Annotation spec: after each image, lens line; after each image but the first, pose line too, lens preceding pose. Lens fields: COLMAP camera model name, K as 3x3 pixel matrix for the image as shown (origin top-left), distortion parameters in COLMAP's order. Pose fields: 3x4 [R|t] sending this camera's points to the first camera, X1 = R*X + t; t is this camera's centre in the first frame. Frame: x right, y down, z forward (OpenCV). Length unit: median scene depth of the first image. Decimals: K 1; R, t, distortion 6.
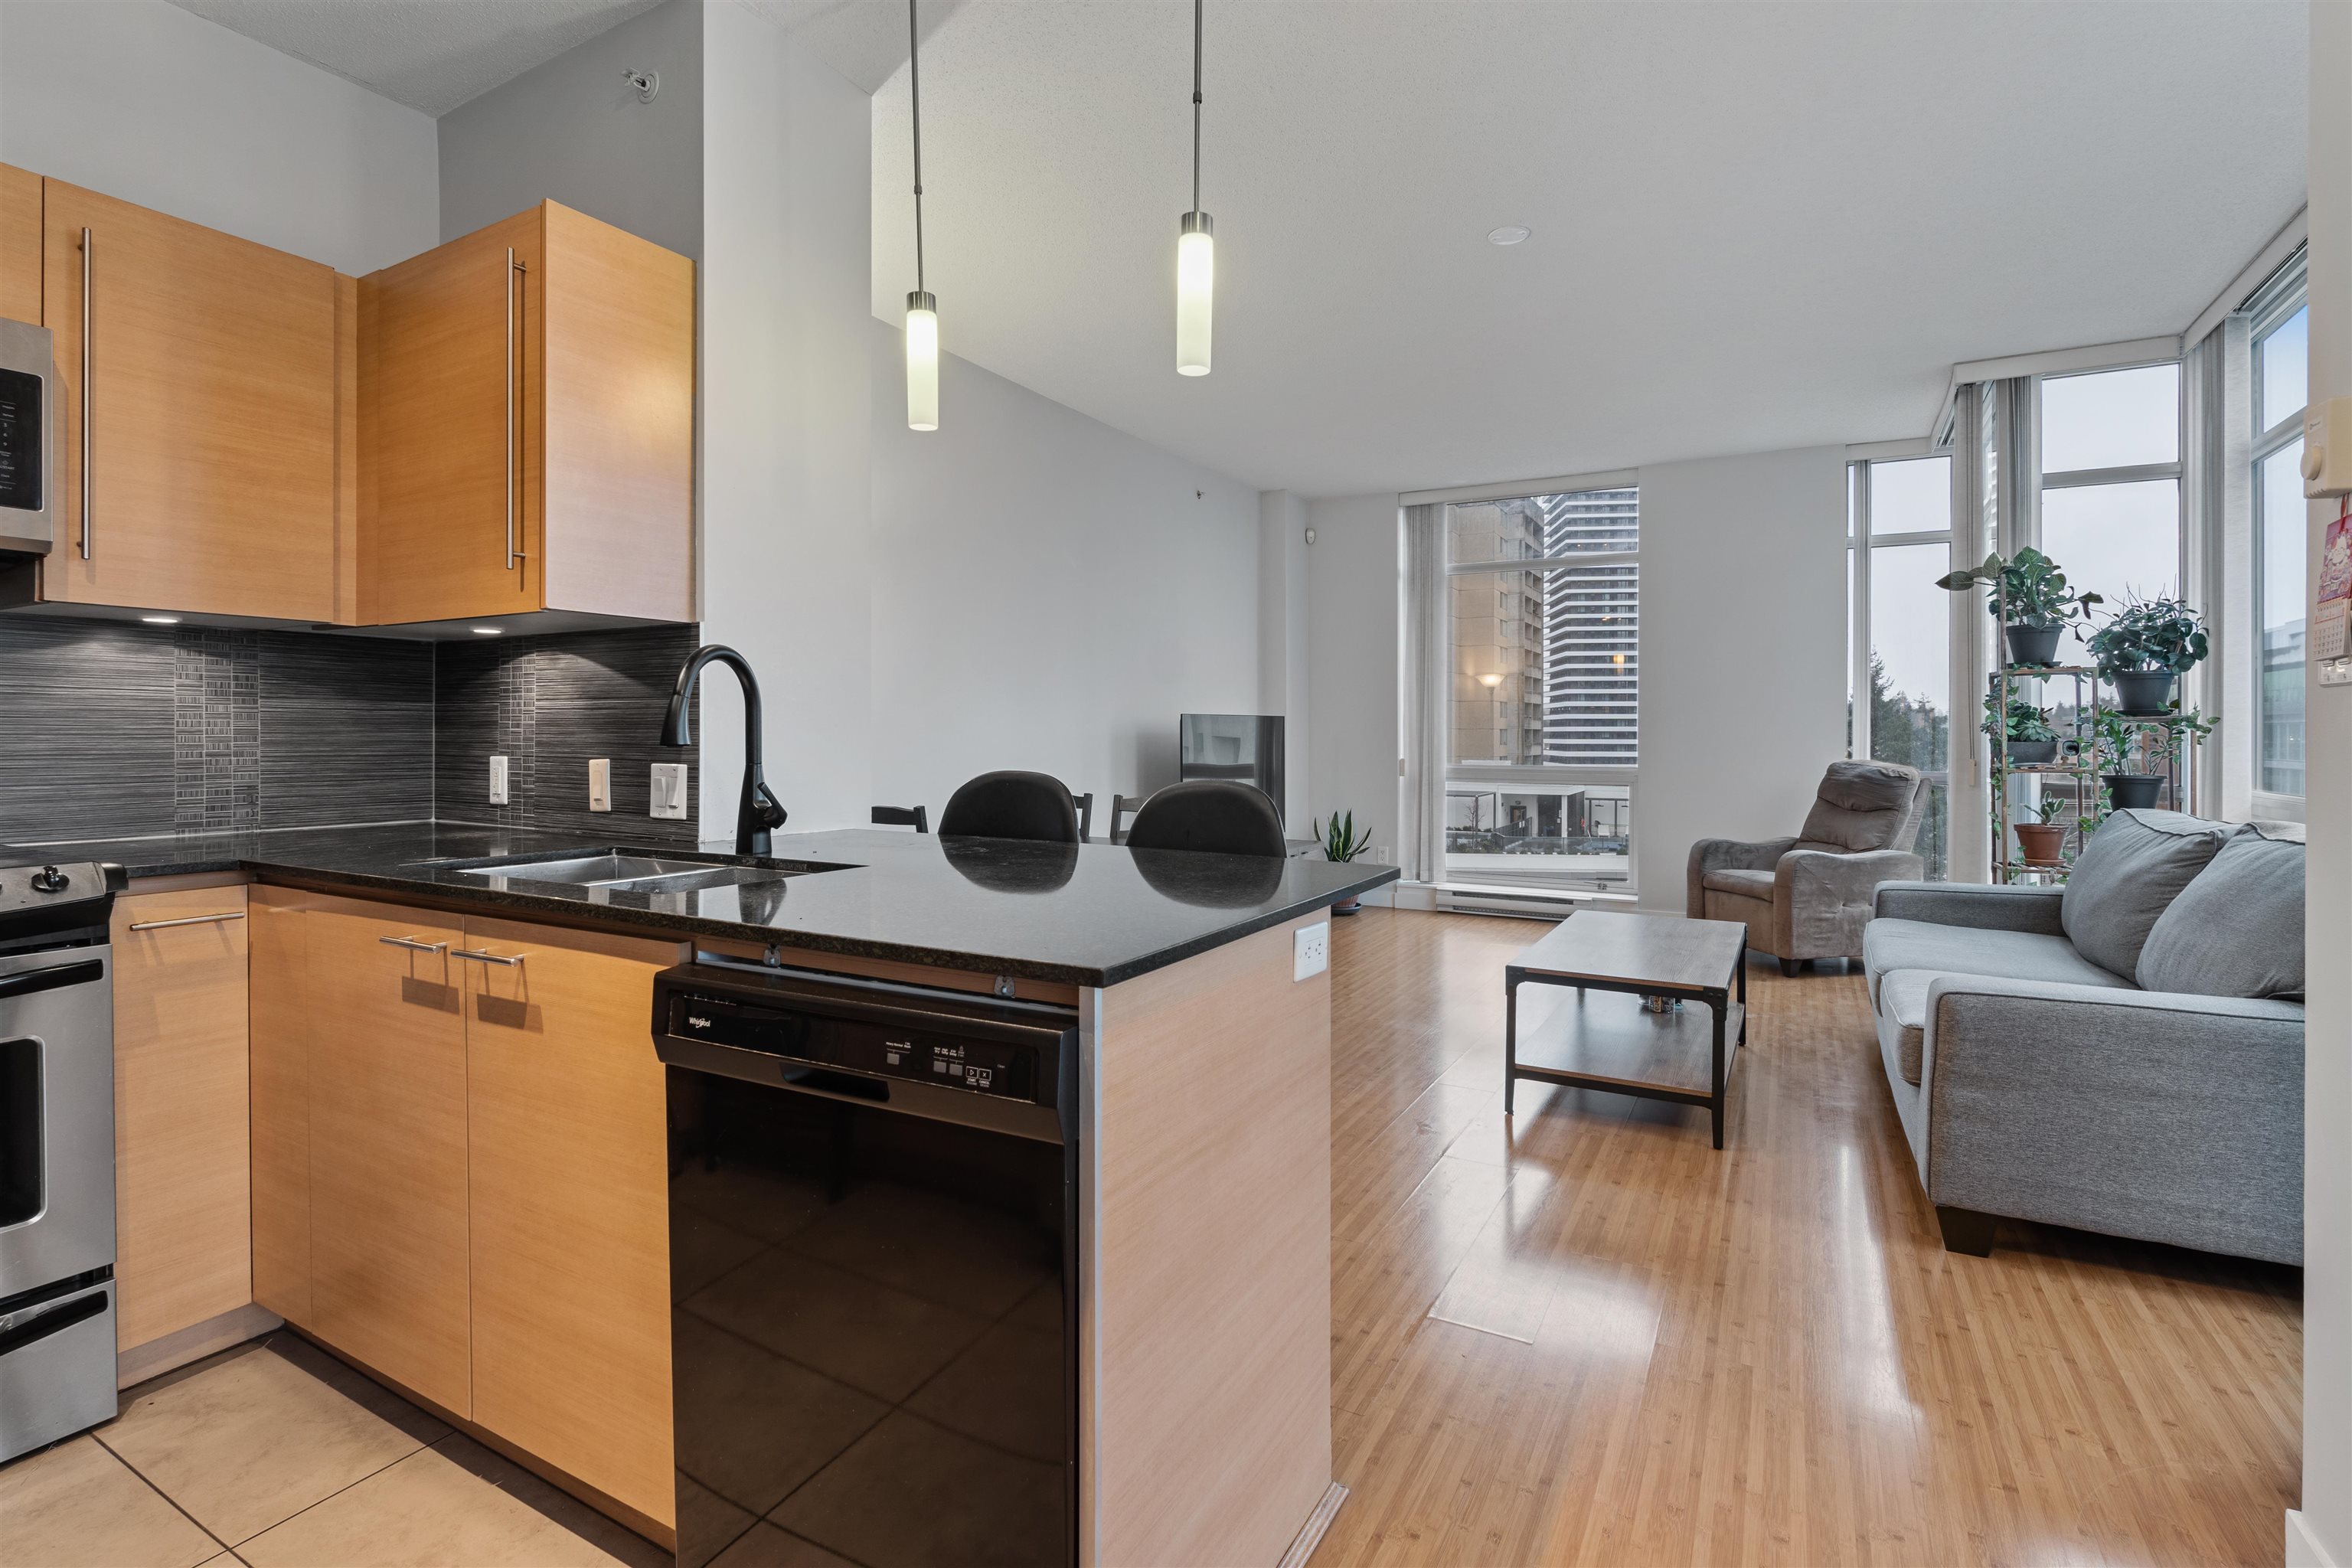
lens RADIAL K [[1102.7, 0, 1184.1], [0, 1102.7, 737.0], [0, 0, 1]] dist [-0.006111, -0.000190]
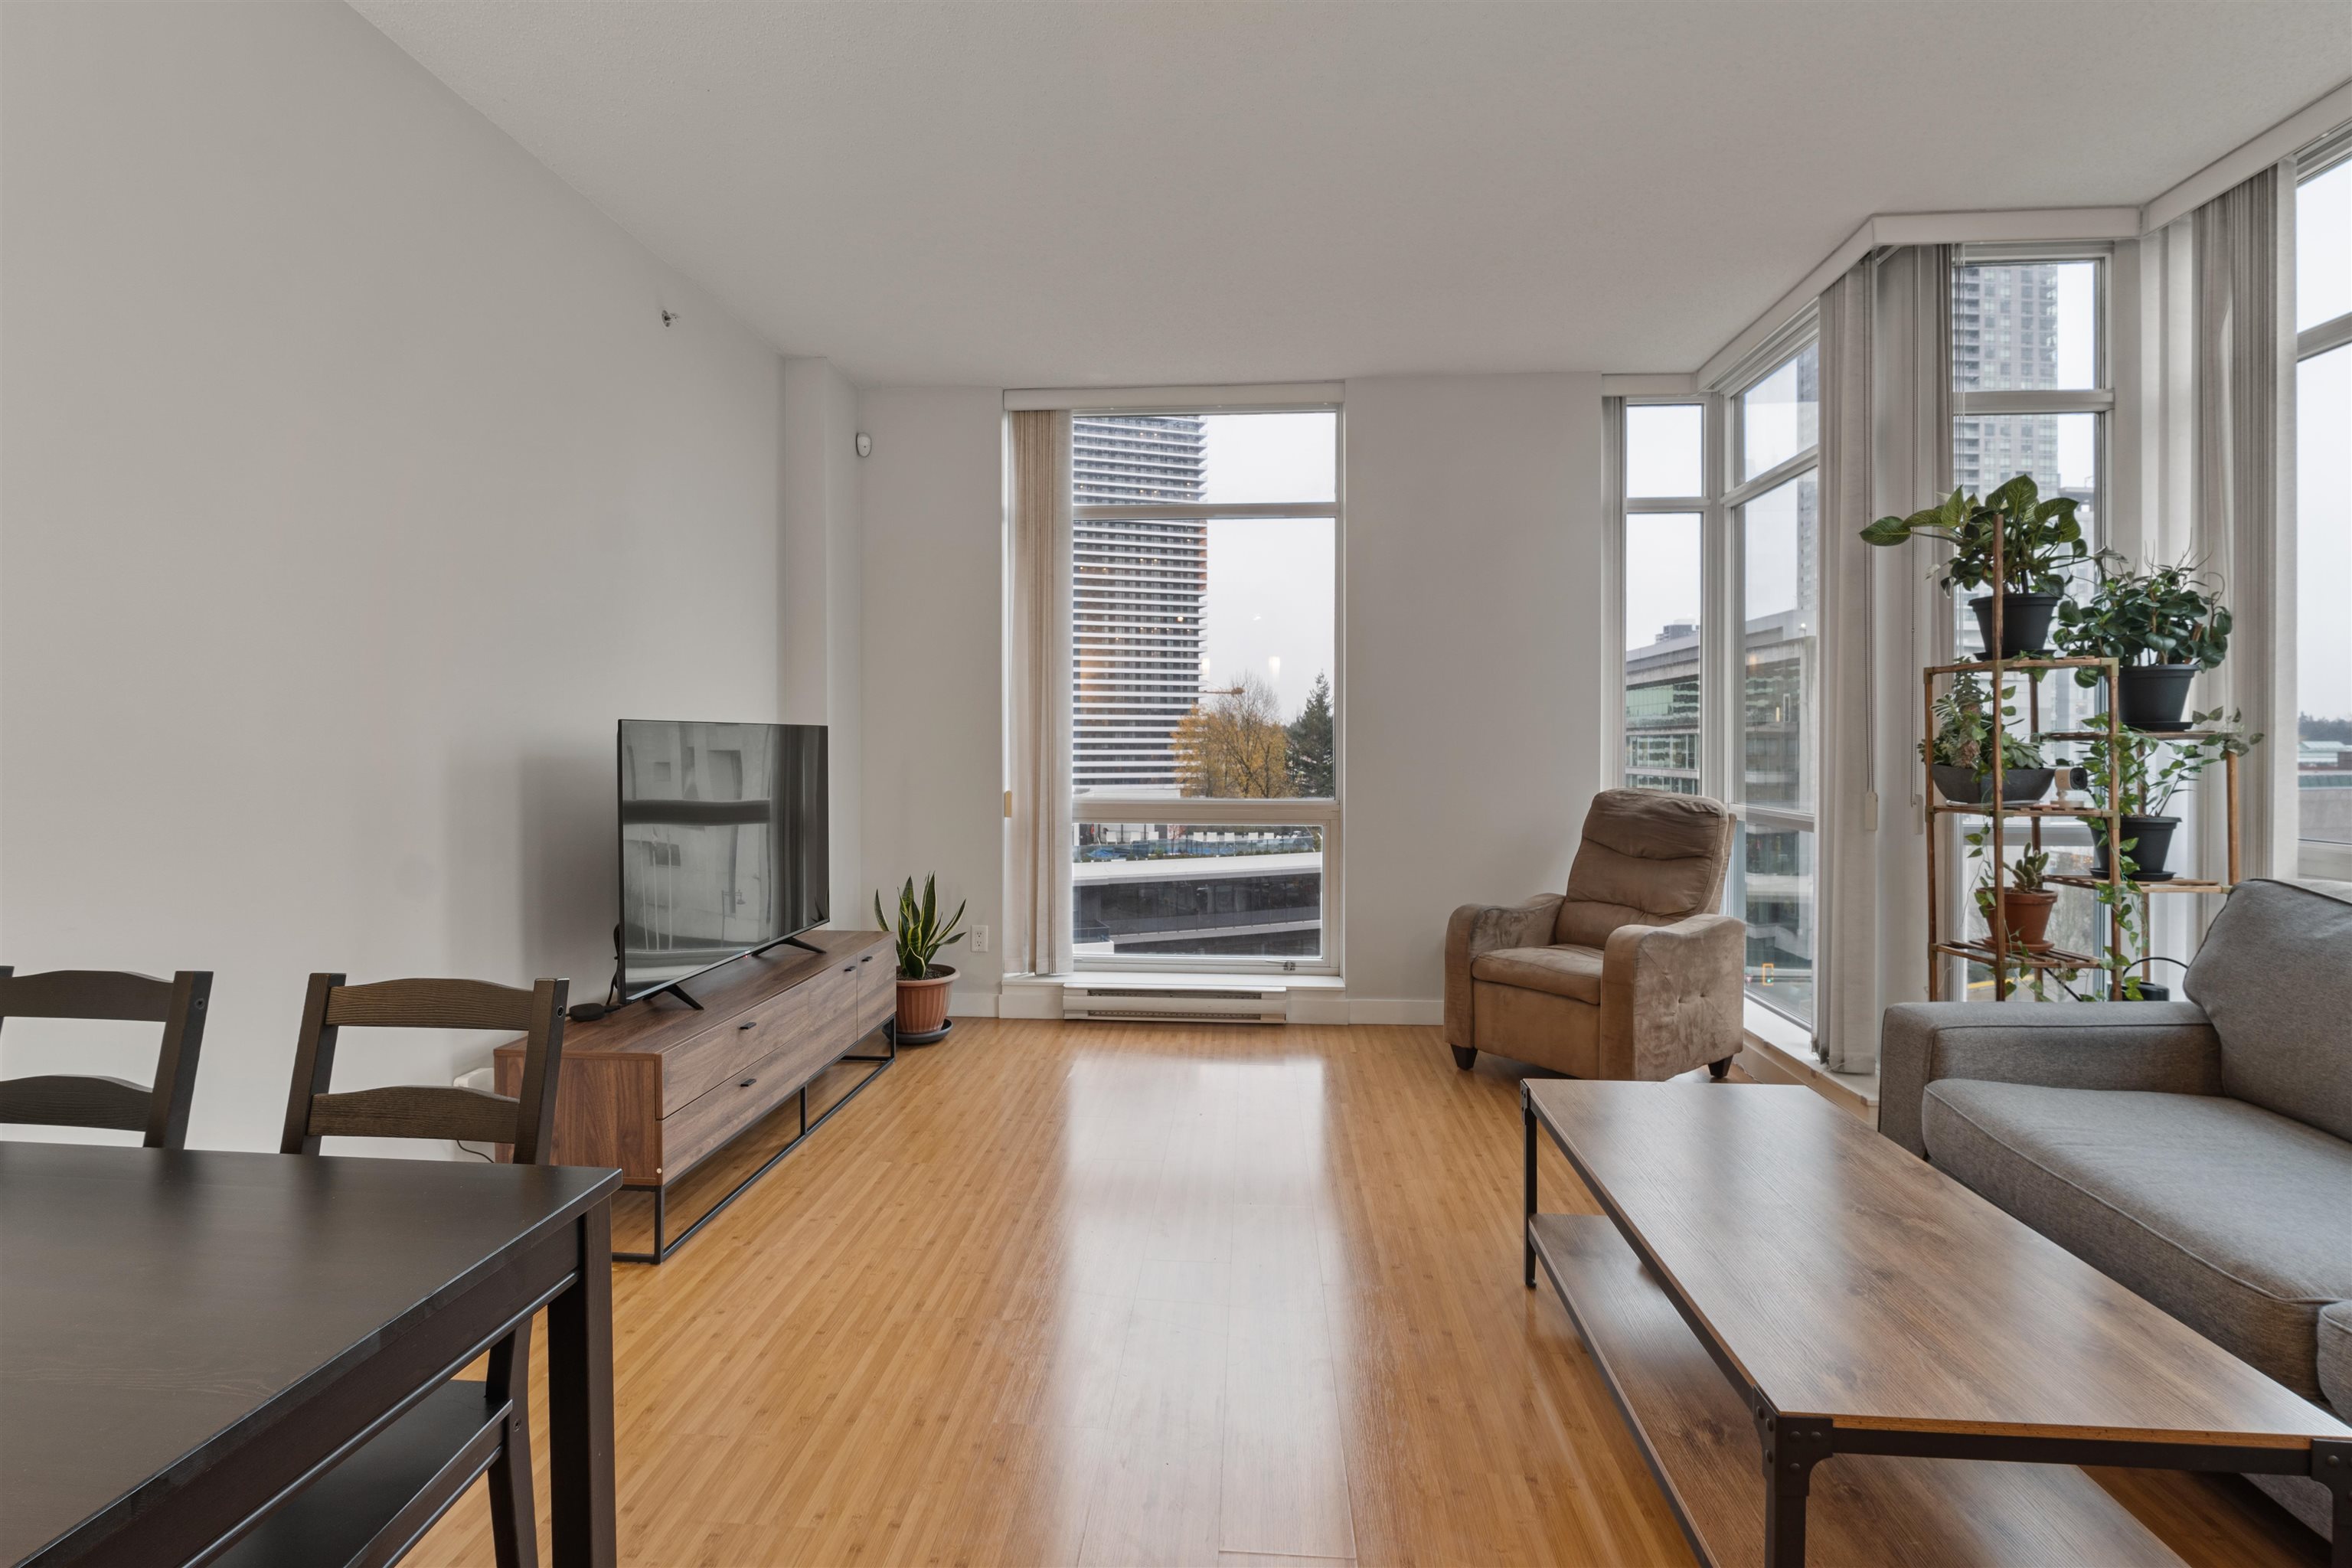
lens RADIAL K [[1081.6, 0, 1168.4], [0, 1081.6, 751.2], [0, 0, 1]] dist [-0.009383, 0.000101]
pose [[0.909873, -0.003622, 0.414872, 0.024671], [0.002685, 0.999992, 0.002840, -0.009429], [-0.414879, -0.001470, 0.909876, 0.581399]]
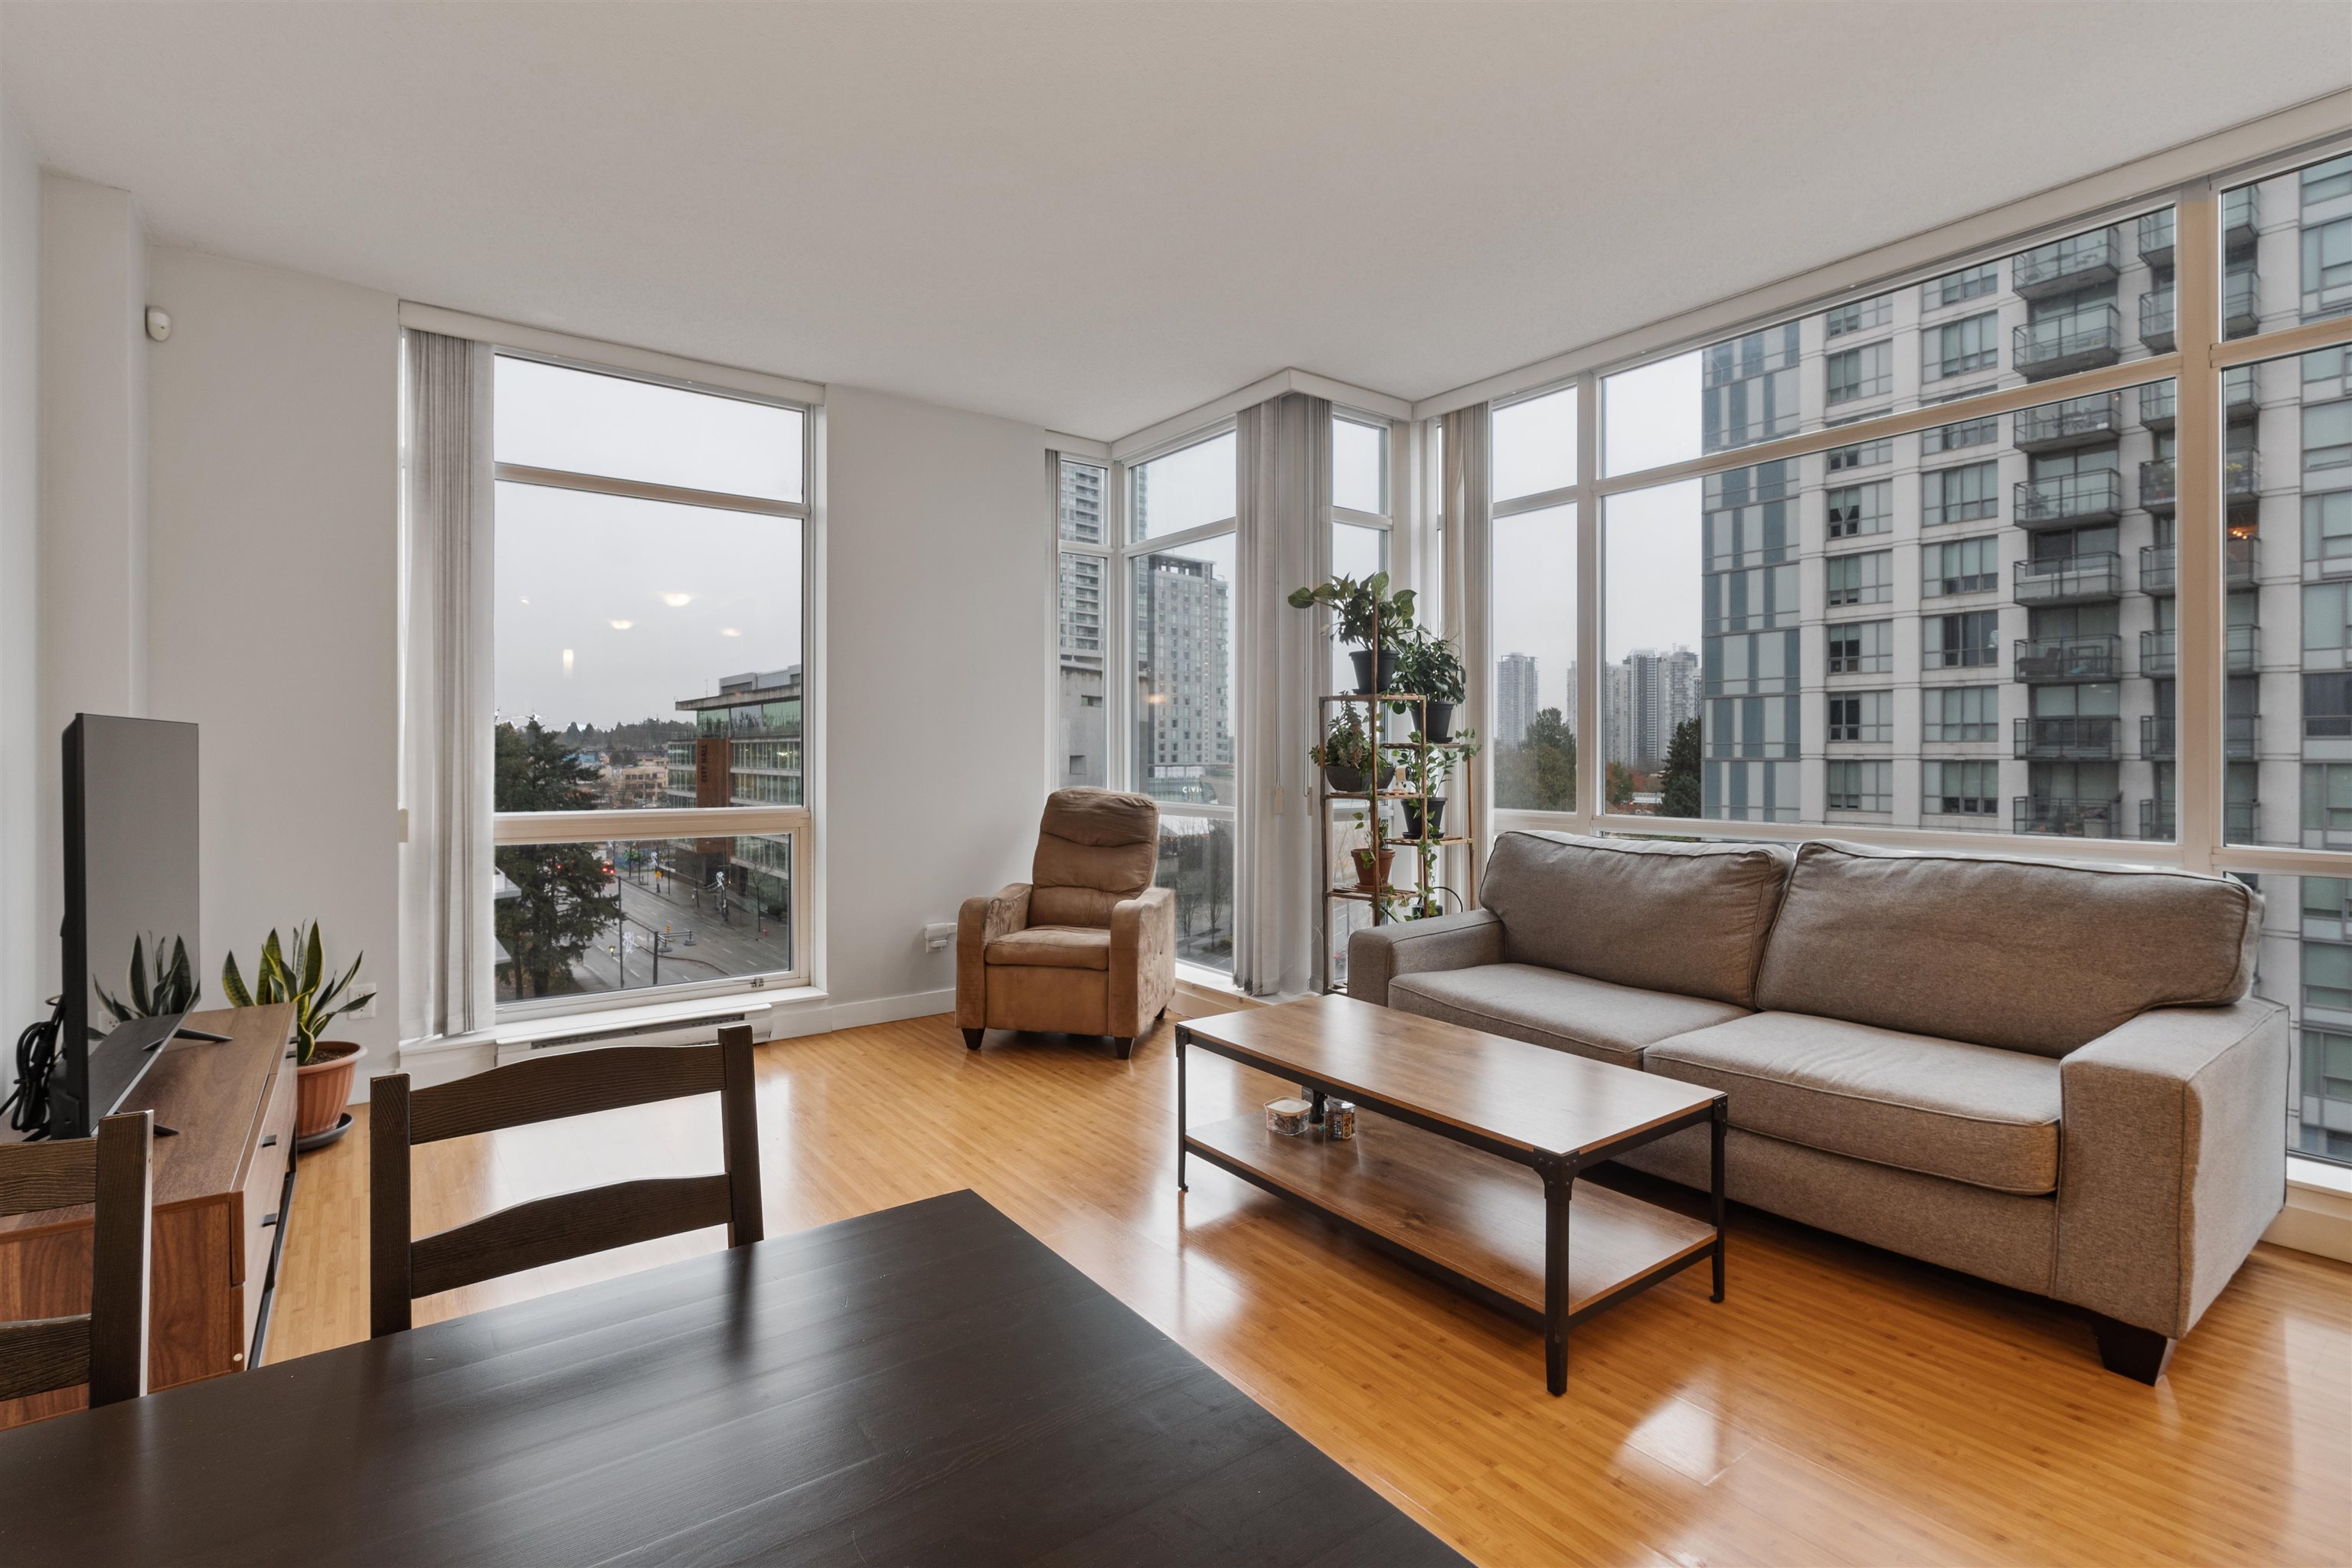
lens RADIAL K [[1089.4, 0, 1181.9], [0, 1089.4, 752.7], [0, 0, 1]] dist [-0.006615, 0.000454]
pose [[0.406655, -0.002645, 0.913578, -0.193194], [0.002835, 0.999995, 0.001633, -0.011247], [-0.913577, 0.001926, 0.406660, 0.716452]]
